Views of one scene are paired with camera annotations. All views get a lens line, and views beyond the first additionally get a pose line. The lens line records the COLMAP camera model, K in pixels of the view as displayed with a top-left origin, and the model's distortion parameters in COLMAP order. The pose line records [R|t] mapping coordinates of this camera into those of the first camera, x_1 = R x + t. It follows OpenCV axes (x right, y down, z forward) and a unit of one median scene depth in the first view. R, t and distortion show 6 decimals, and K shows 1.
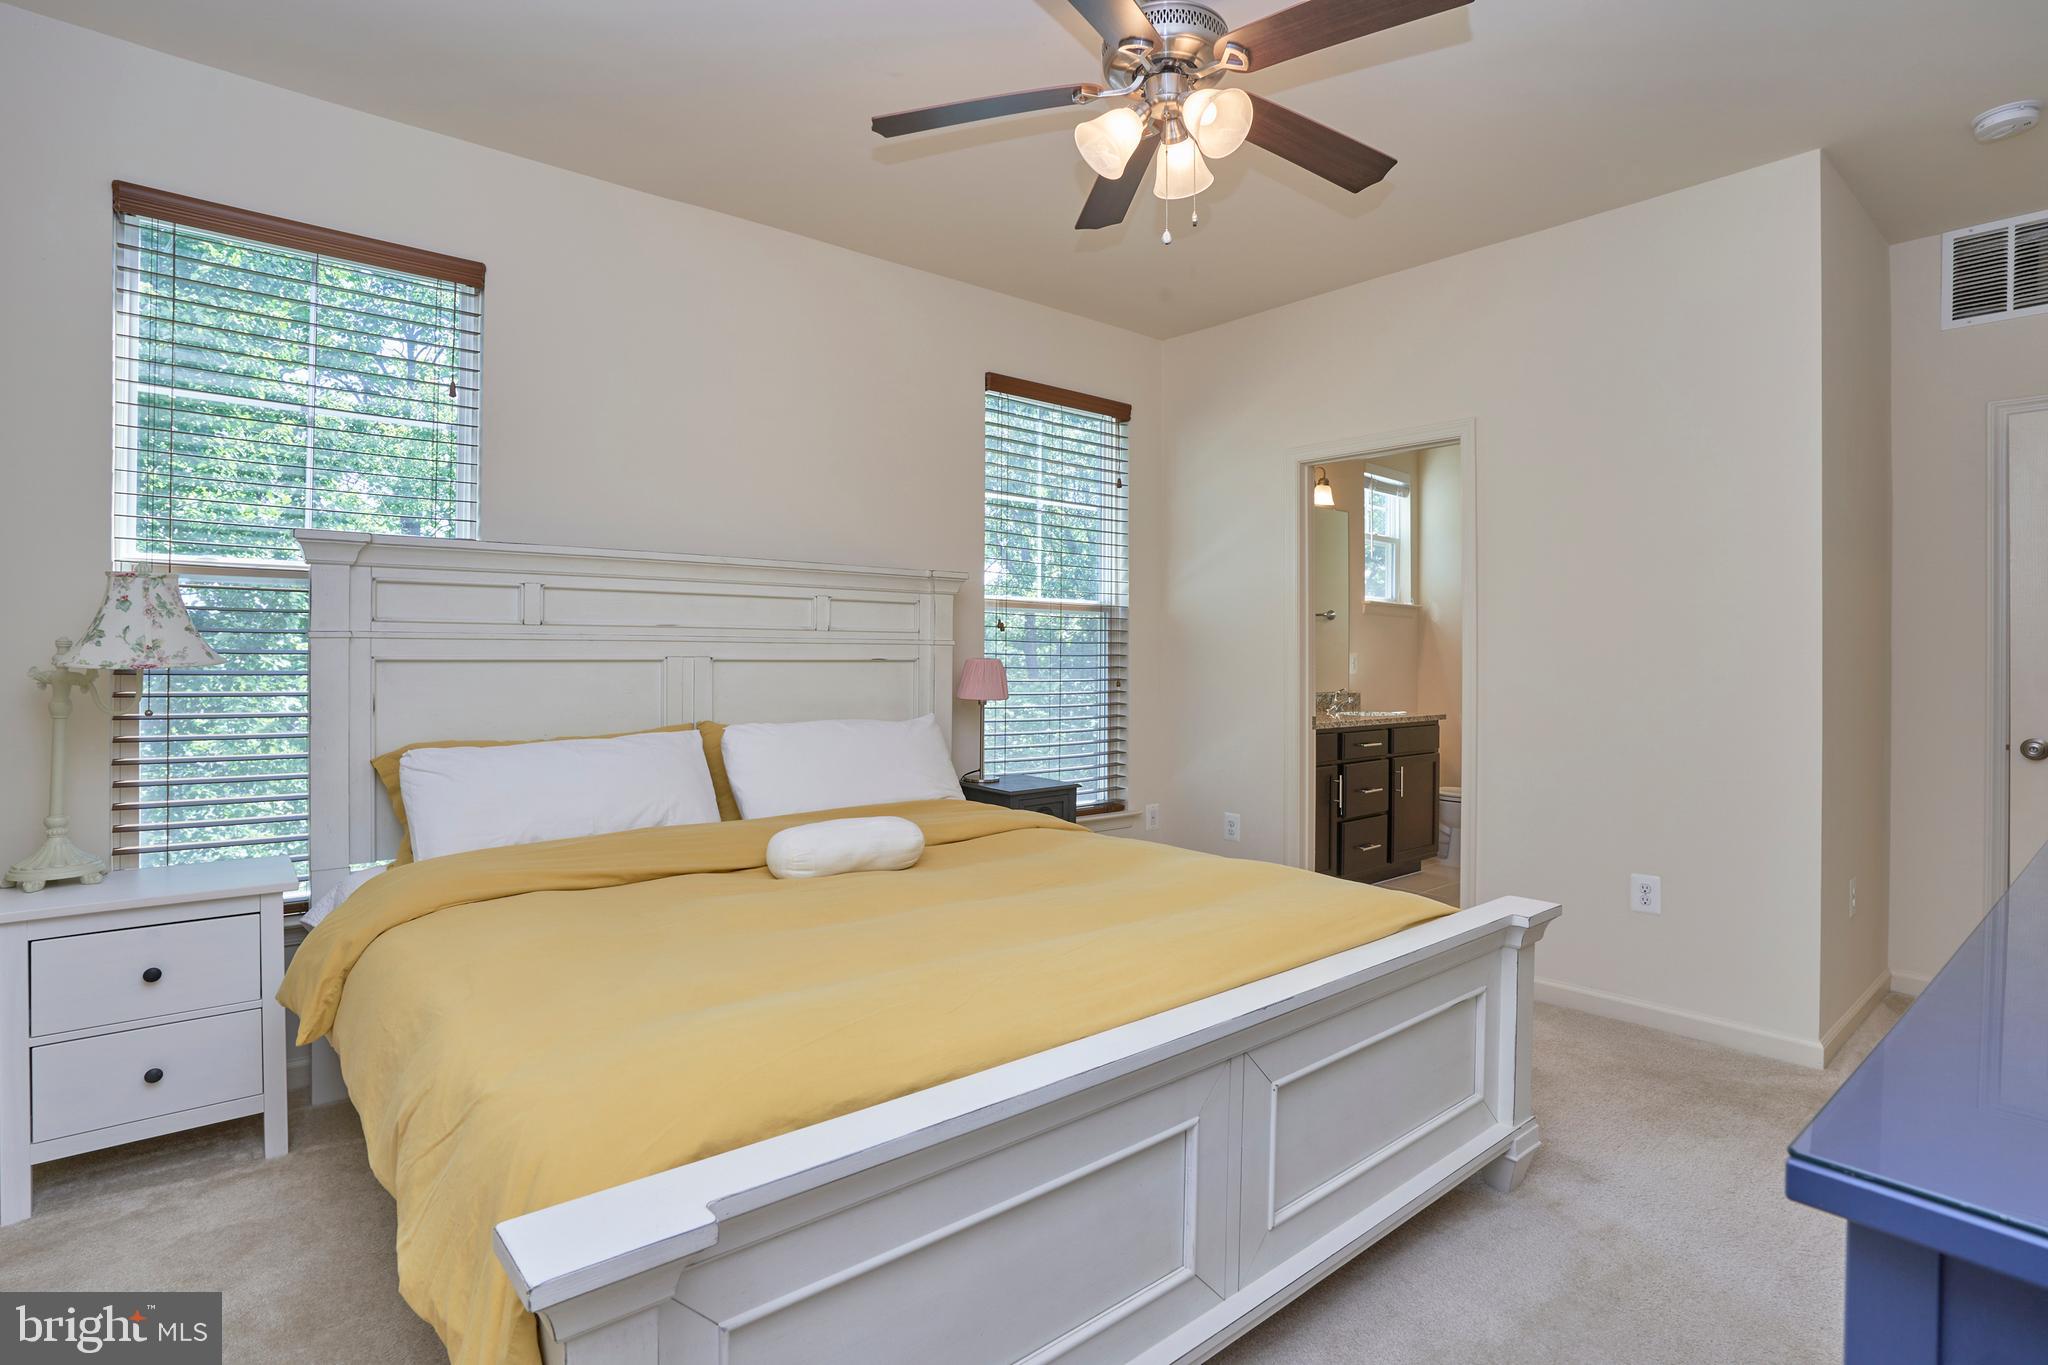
lens RADIAL K [[1010.6, 0, 1023.0], [0, 1010.6, 675.6], [0, 0, 1]] dist [-0.061345, 0.029144]
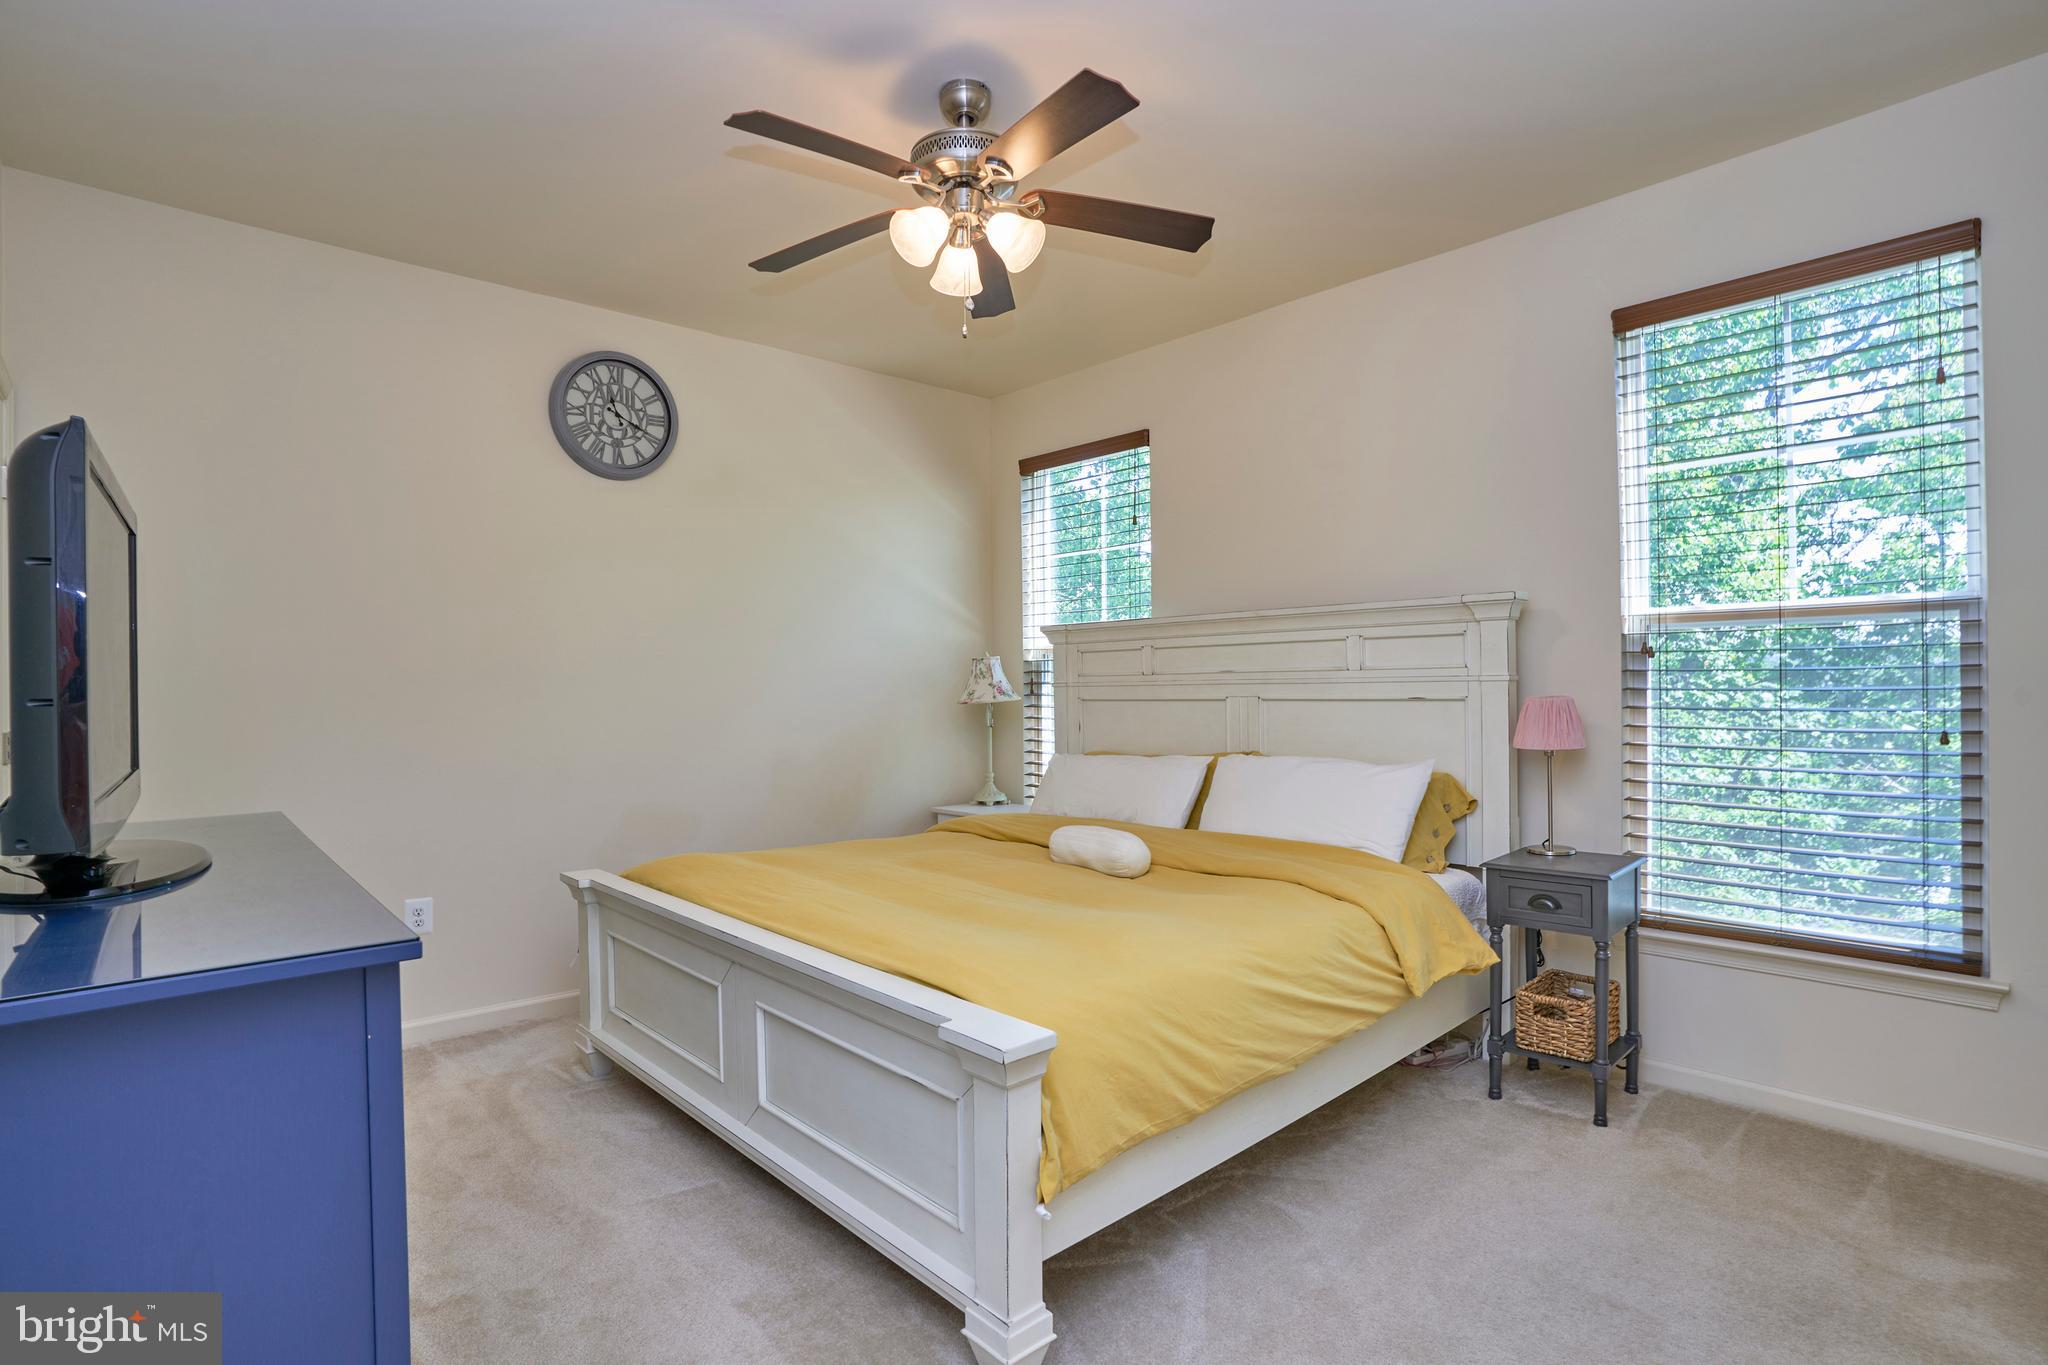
lens RADIAL K [[1010.6, 0, 1023.0], [0, 1010.6, 675.6], [0, 0, 1]] dist [-0.061345, 0.029144]
pose [[0.045481, -0.026289, -0.998619, 0.526382], [-0.013562, 0.999545, -0.026931, -0.004262], [0.998873, 0.014769, 0.045104, 0.410990]]
